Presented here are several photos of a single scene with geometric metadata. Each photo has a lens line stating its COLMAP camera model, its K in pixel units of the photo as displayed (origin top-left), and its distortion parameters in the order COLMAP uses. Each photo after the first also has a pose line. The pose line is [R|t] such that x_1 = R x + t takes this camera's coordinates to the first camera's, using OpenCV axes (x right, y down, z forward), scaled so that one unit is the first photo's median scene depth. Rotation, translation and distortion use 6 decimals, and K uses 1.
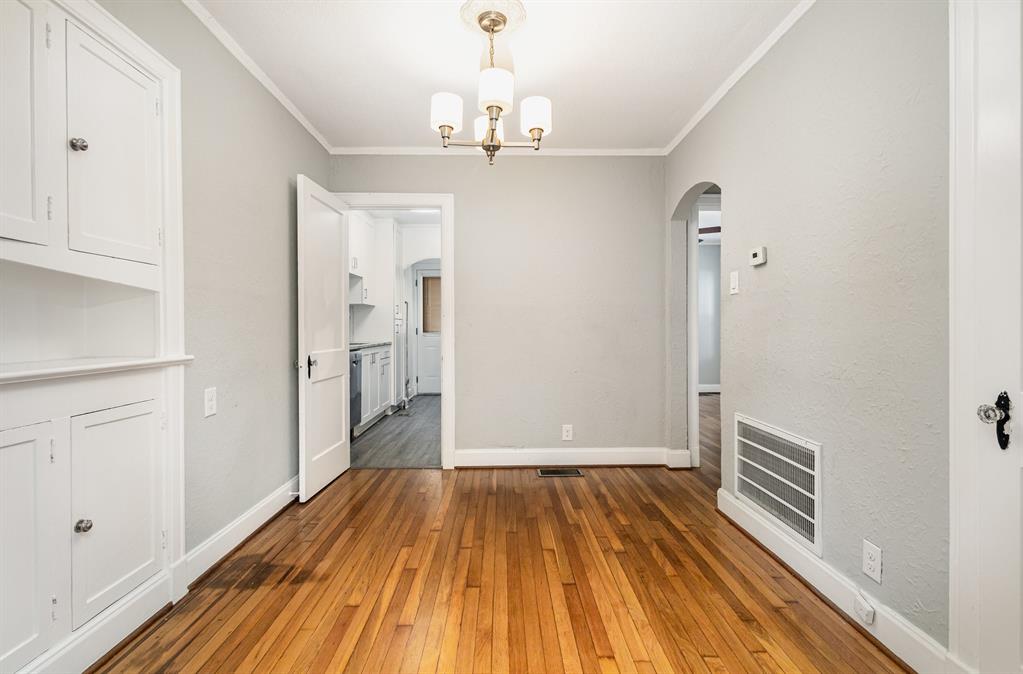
lens RADIAL K [[477.8, 0, 511.2], [0, 477.8, 326.2], [0, 0, 1]] dist [0.000805, 0.000251]
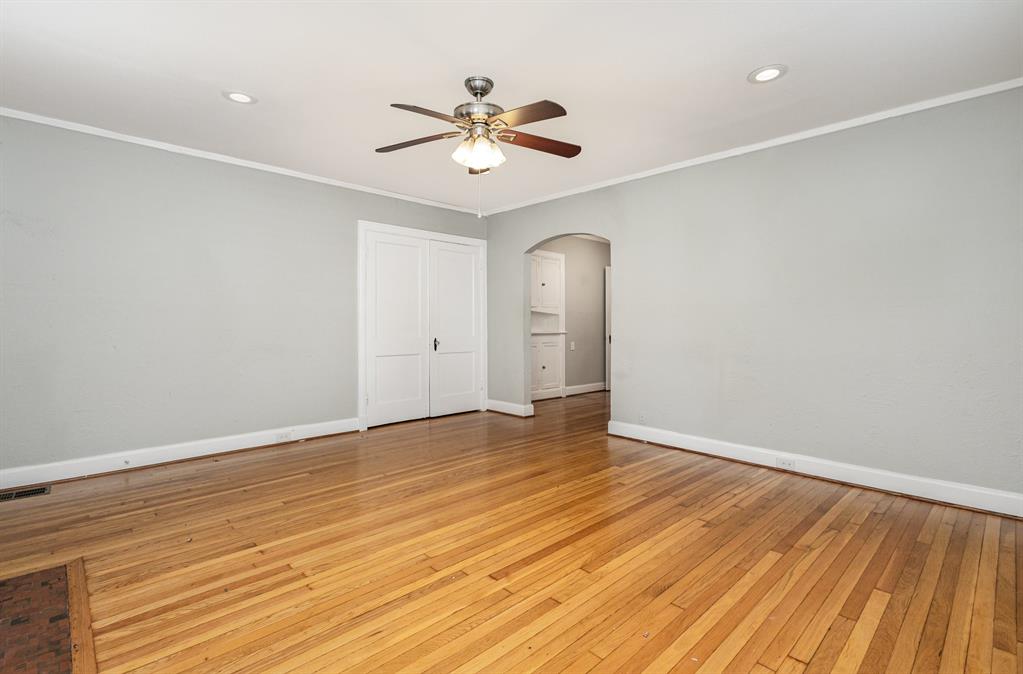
lens RADIAL K [[477.8, 0, 511.2], [0, 477.8, 326.2], [0, 0, 1]] dist [0.000805, 0.000251]
pose [[0.680652, 0.005858, -0.732584, 1.332648], [-0.005040, 0.999982, 0.003314, 0.008522], [0.732590, 0.001437, 0.680669, -1.392222]]
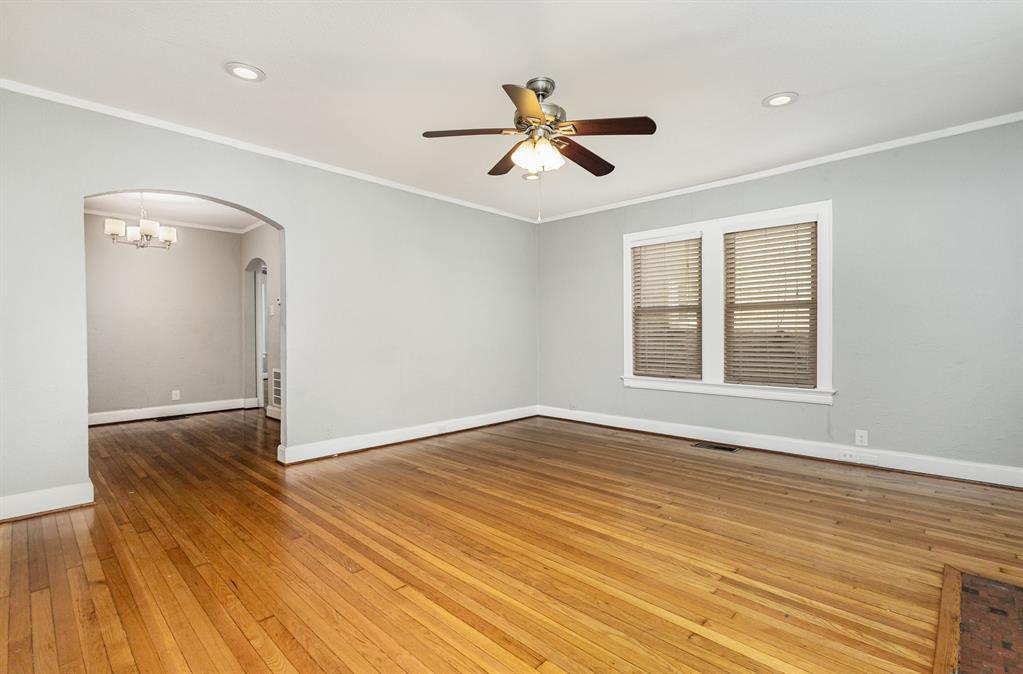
lens RADIAL K [[469.5, 0, 511.5], [0, 469.5, 337.0], [0, 0, 1]] dist [0.000863, -0.000136]
pose [[0.703573, -0.009498, 0.710560, -0.318932], [0.004059, 0.999948, 0.009347, 0.017575], [-0.710611, -0.003692, 0.703575, -1.401491]]
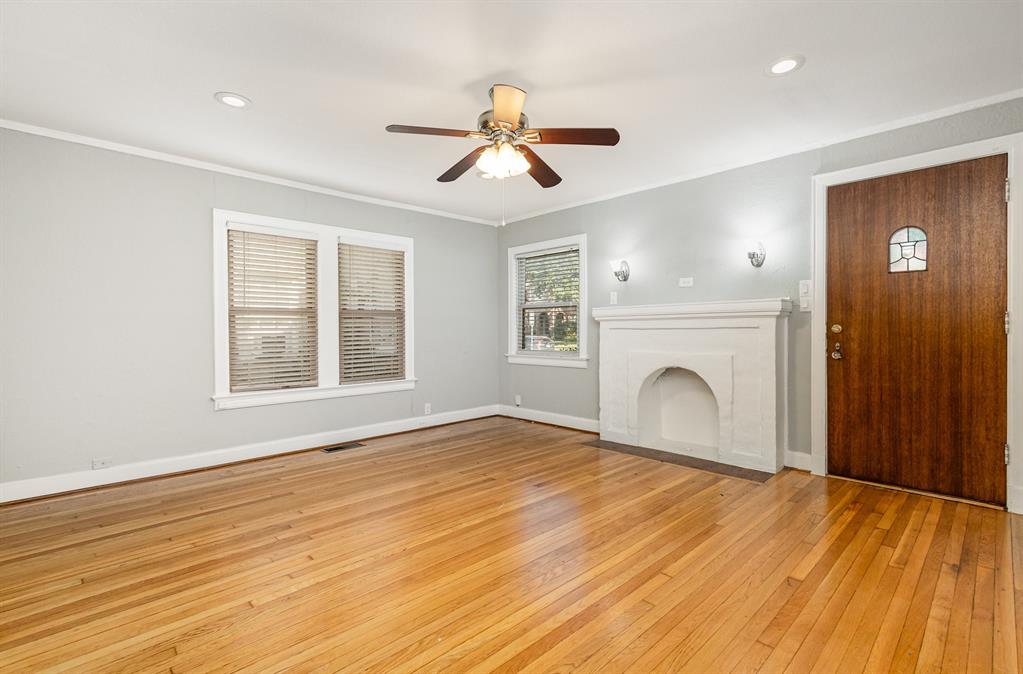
lens RADIAL K [[469.5, 0, 511.5], [0, 469.5, 337.0], [0, 0, 1]] dist [0.000863, -0.000136]
pose [[-0.680051, -0.001075, 0.733164, -0.321066], [0.010210, 0.999888, 0.010937, 0.006786], [-0.733093, 0.014923, -0.679964, 0.022616]]
